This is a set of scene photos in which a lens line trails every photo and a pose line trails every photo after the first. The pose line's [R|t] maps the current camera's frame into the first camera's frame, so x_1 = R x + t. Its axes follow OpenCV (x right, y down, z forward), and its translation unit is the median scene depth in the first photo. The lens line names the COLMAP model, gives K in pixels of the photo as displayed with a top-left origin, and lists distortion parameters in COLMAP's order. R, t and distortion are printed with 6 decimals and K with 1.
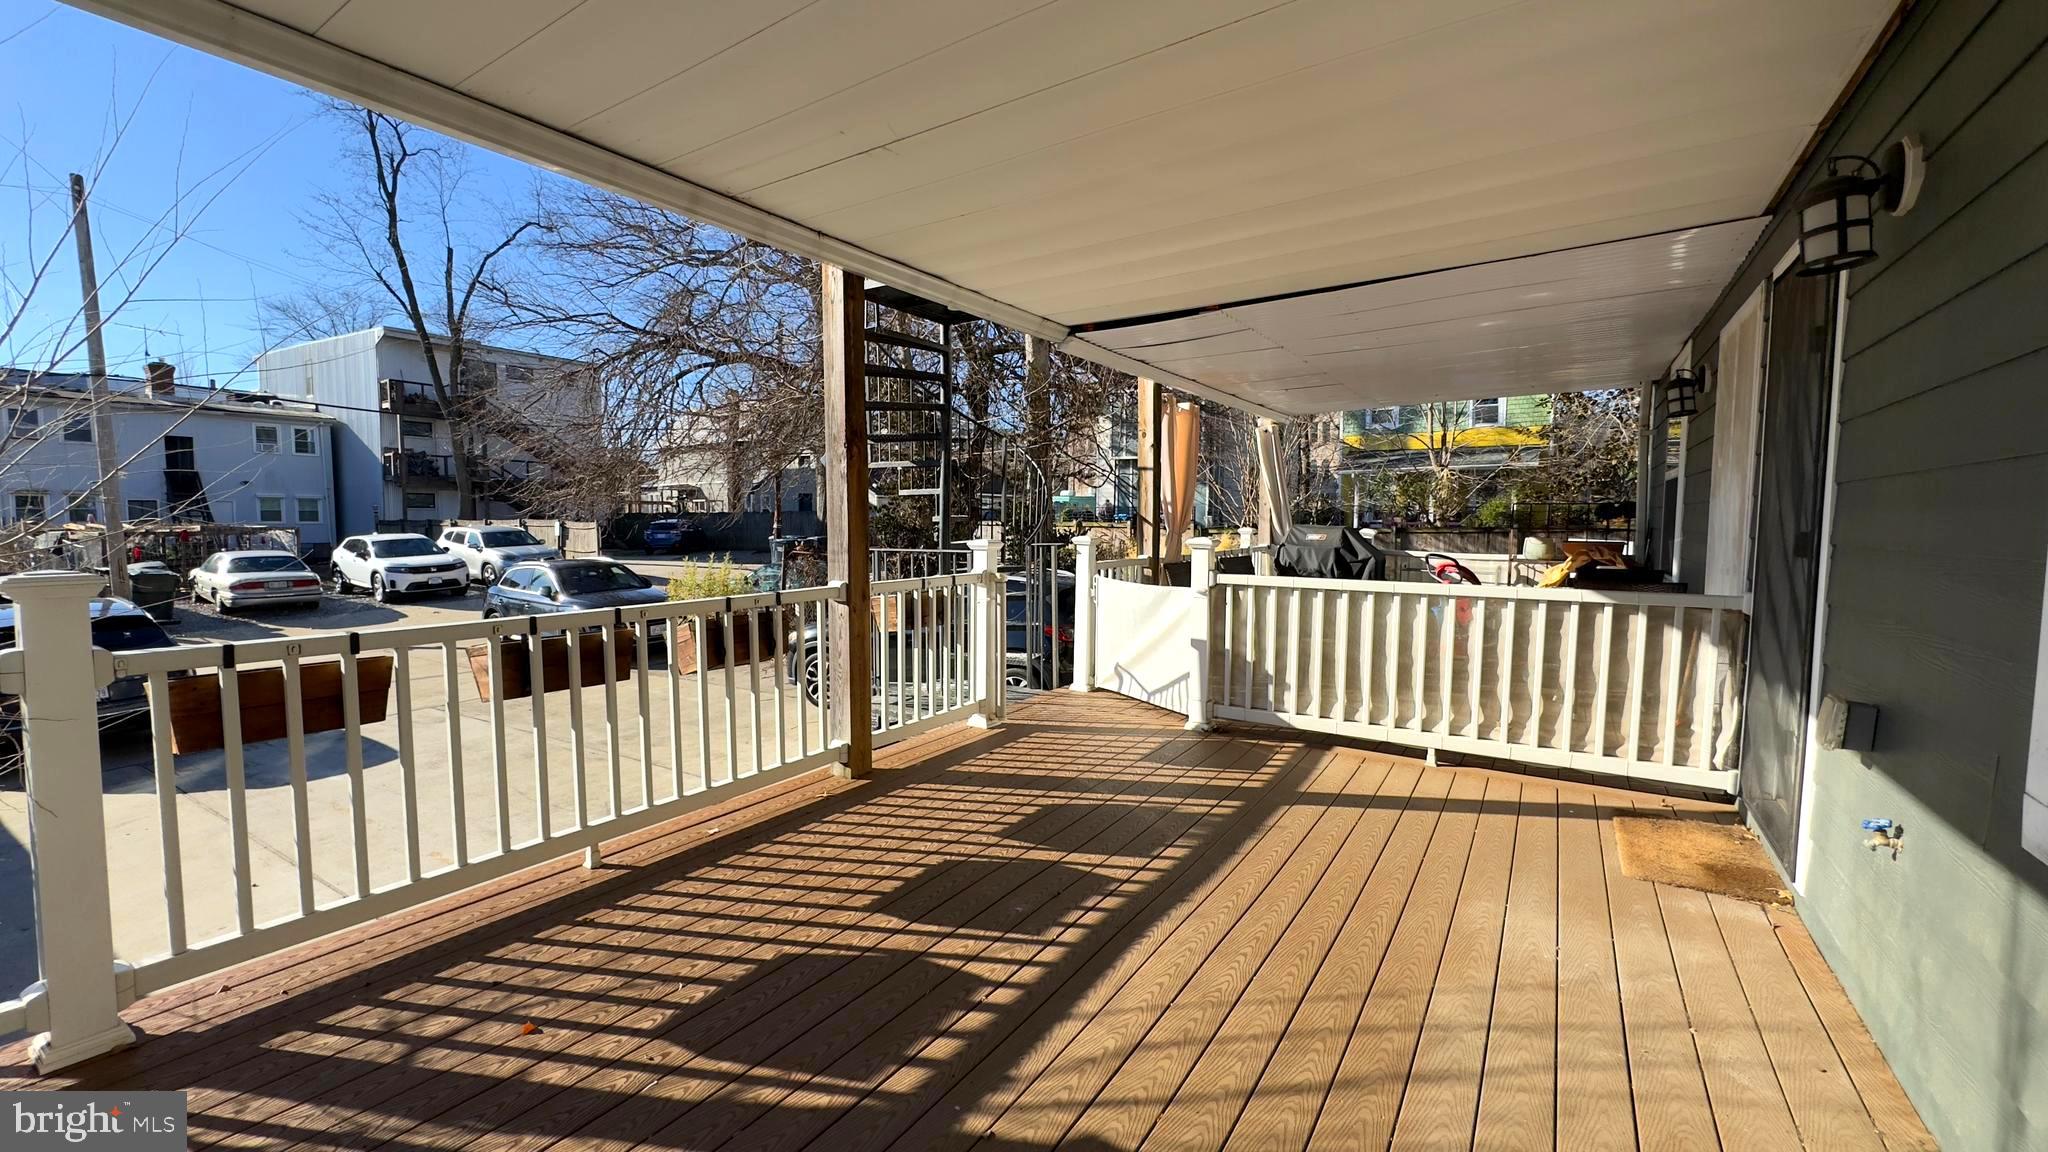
lens RADIAL K [[808.6, 0, 1023.6], [0, 808.6, 574.0], [0, 0, 1]] dist [-0.002955, 0.000136]
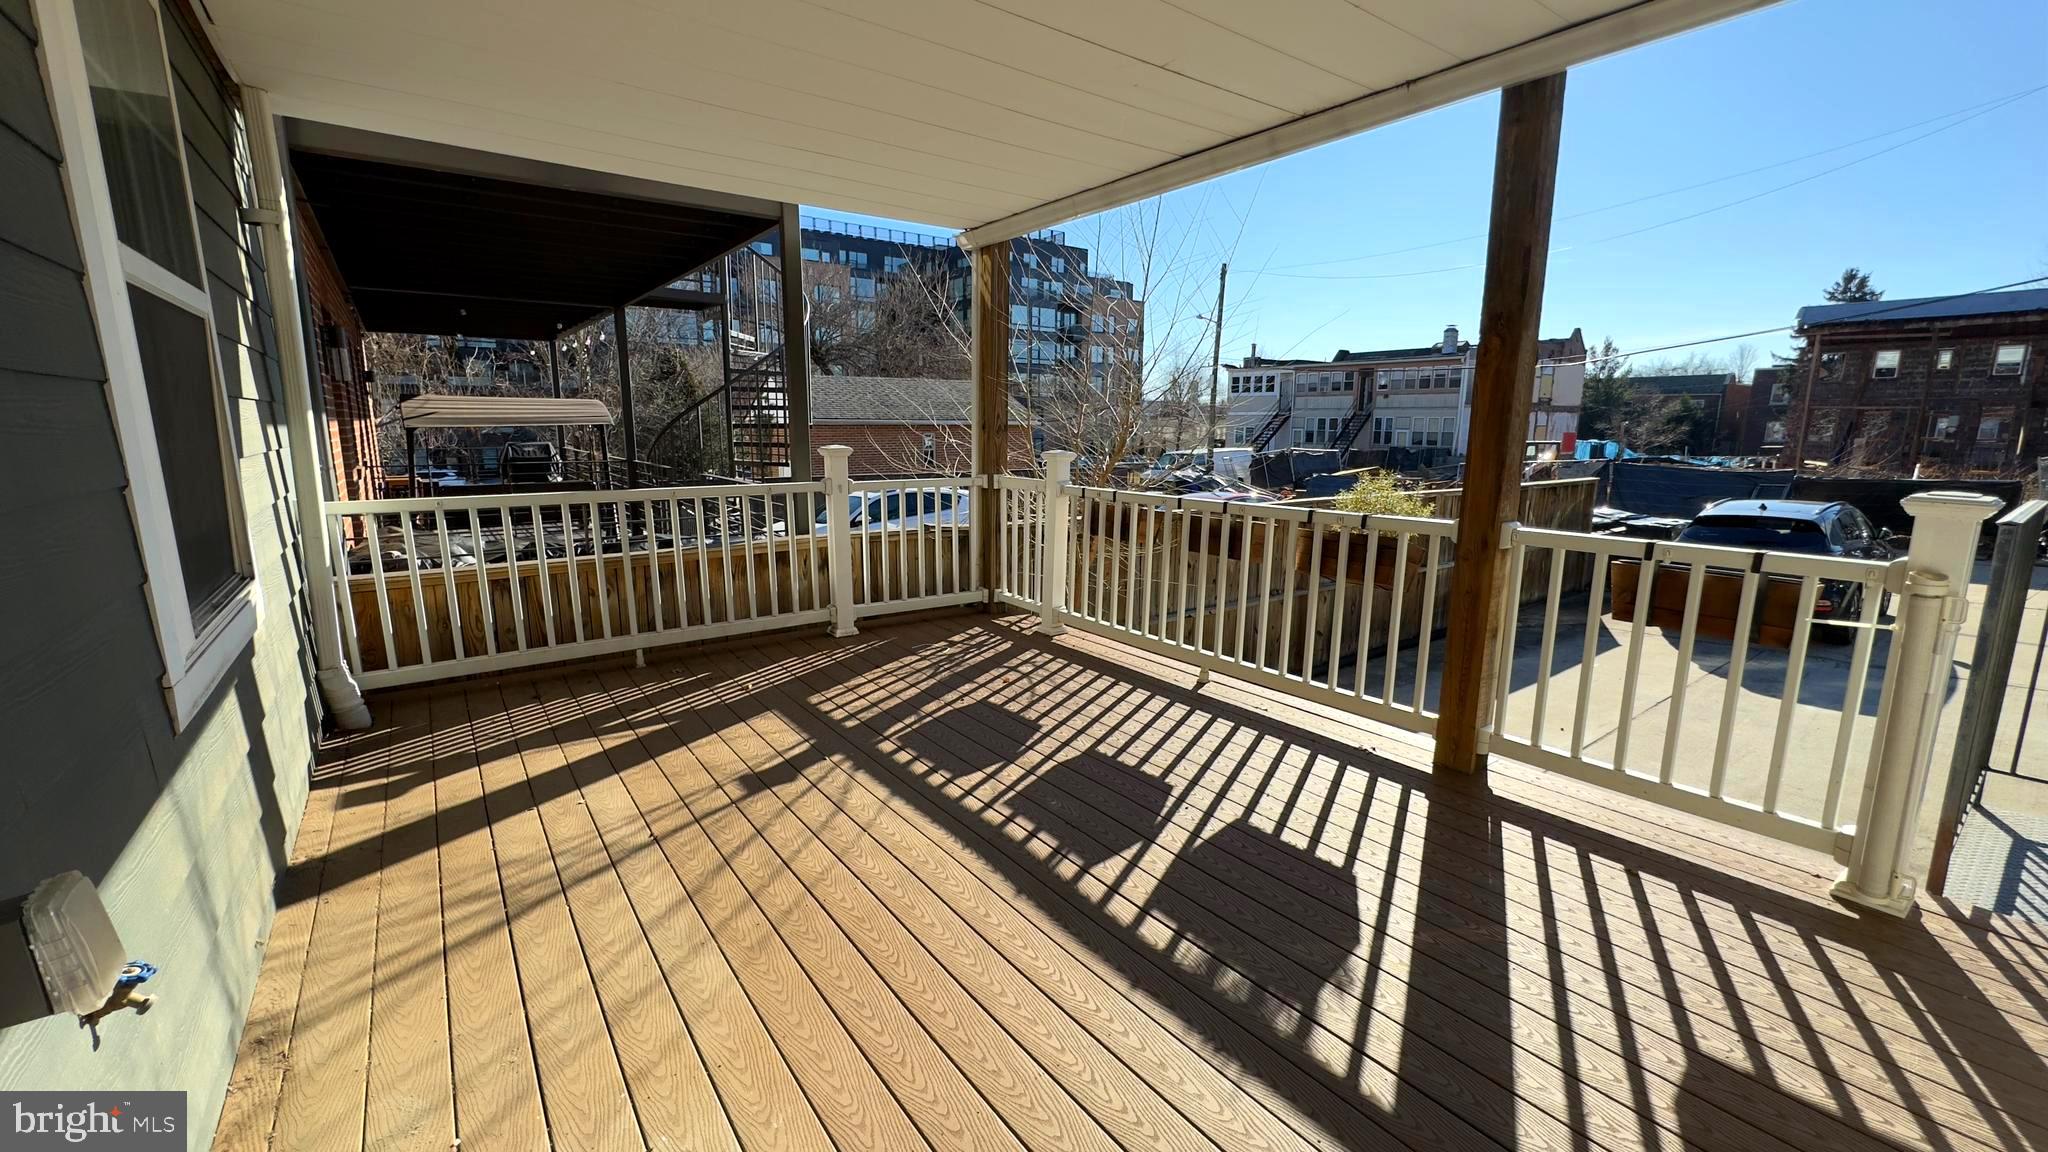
lens RADIAL K [[808.6, 0, 1024.0], [0, 808.6, 576.3], [0, 0, 1]] dist [-0.002955, 0.000136]
pose [[-0.335547, 0.174268, -0.925764, 0.971371], [-0.067456, 0.975772, 0.208131, -0.105041], [0.939605, 0.132286, -0.315662, 1.285704]]
